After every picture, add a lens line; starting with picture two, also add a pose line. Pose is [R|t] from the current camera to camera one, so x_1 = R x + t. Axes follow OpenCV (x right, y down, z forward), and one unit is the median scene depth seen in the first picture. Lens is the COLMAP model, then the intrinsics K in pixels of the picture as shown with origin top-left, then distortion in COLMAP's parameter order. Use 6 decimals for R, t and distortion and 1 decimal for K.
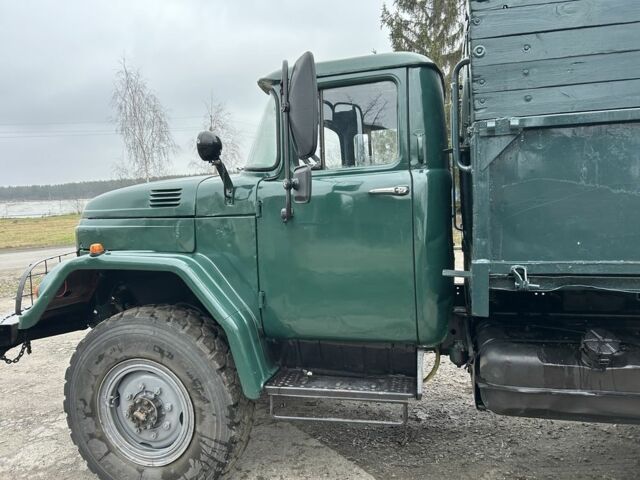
lens RADIAL K [[480.1, 0, 320.0], [0, 480.1, 240.0], [0, 0, 1]] dist [0.031920, -0.028785]
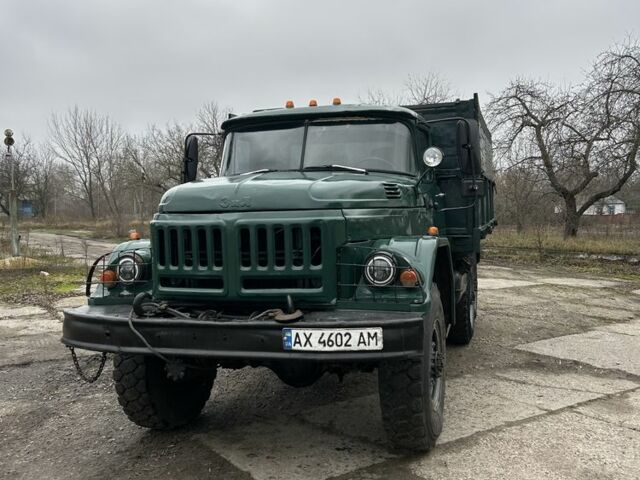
lens RADIAL K [[637.3, 0, 317.1], [0, 637.3, 242.4], [0, 0, 1]] dist [0.092268, -0.014951]
pose [[0.029392, -0.016417, 0.999433, -2.238589], [0.097729, 0.995122, 0.013472, -0.003035], [-0.994779, 0.097277, 0.030853, 1.369032]]
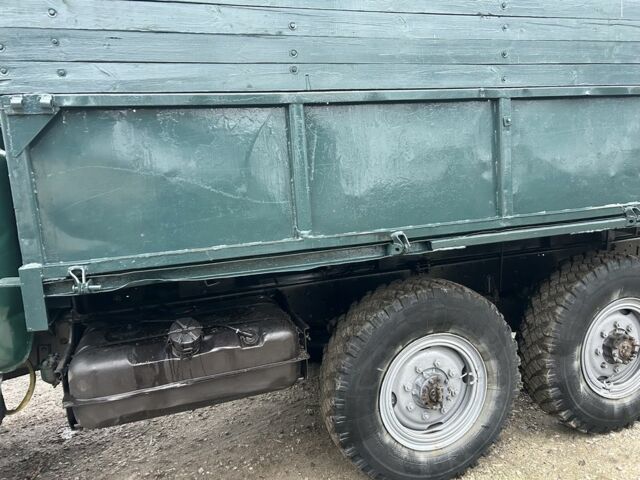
lens RADIAL K [[480.1, 0, 320.0], [0, 480.1, 240.0], [0, 0, 1]] dist [0.031920, -0.028785]
pose [[0.841879, -0.094503, 0.531328, 0.260649], [0.074380, 0.995471, 0.059204, -0.010921], [-0.534516, -0.010322, 0.845095, 0.019036]]
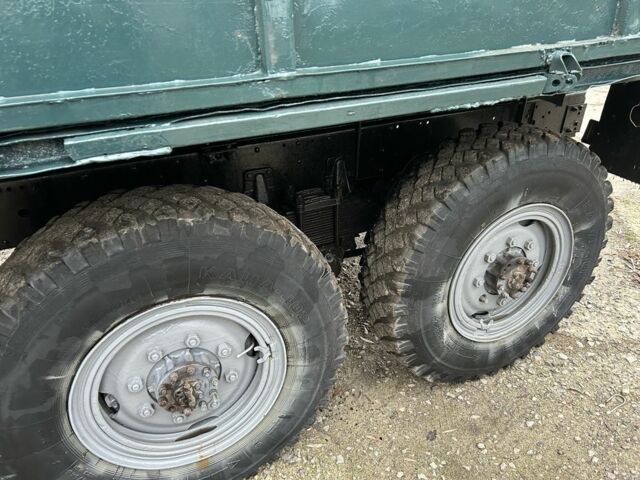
lens RADIAL K [[480.1, 0, 320.0], [0, 480.1, 240.0], [0, 0, 1]] dist [0.031920, -0.028785]
pose [[0.774991, -0.286035, 0.563535, 0.823963], [0.050303, 0.916801, 0.396165, -0.003257], [-0.629967, -0.278676, 0.724901, 0.269049]]
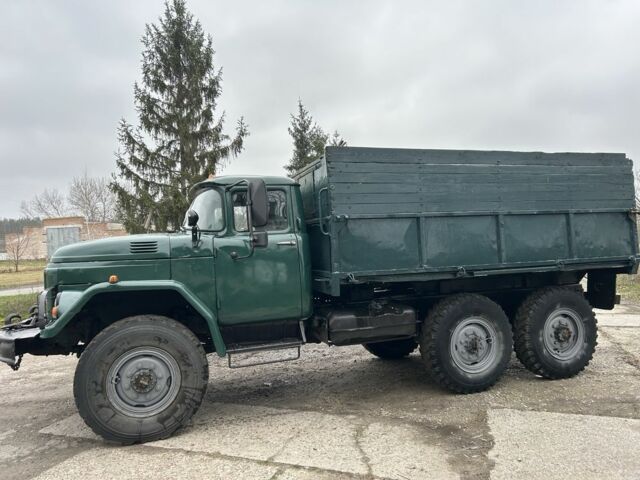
lens RADIAL K [[480.1, 0, 320.0], [0, 480.1, 240.0], [0, 0, 1]] dist [0.031920, -0.028785]
pose [[0.837028, 0.012448, 0.547018, -0.842139], [0.055931, 0.992558, -0.108169, 0.111097], [-0.544294, 0.121136, 0.830103, -0.767461]]
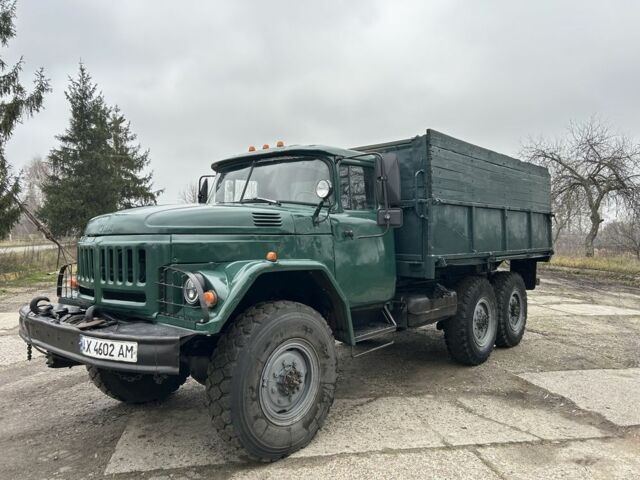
lens RADIAL K [[477.4, 0, 320.5], [0, 477.4, 233.3], [0, 0, 1]] dist [0.033949, -0.002542]
pose [[0.448274, 0.040928, 0.892959, -1.686897], [0.059367, 0.995383, -0.075425, 0.066805], [-0.891923, 0.086824, 0.443774, 0.354890]]
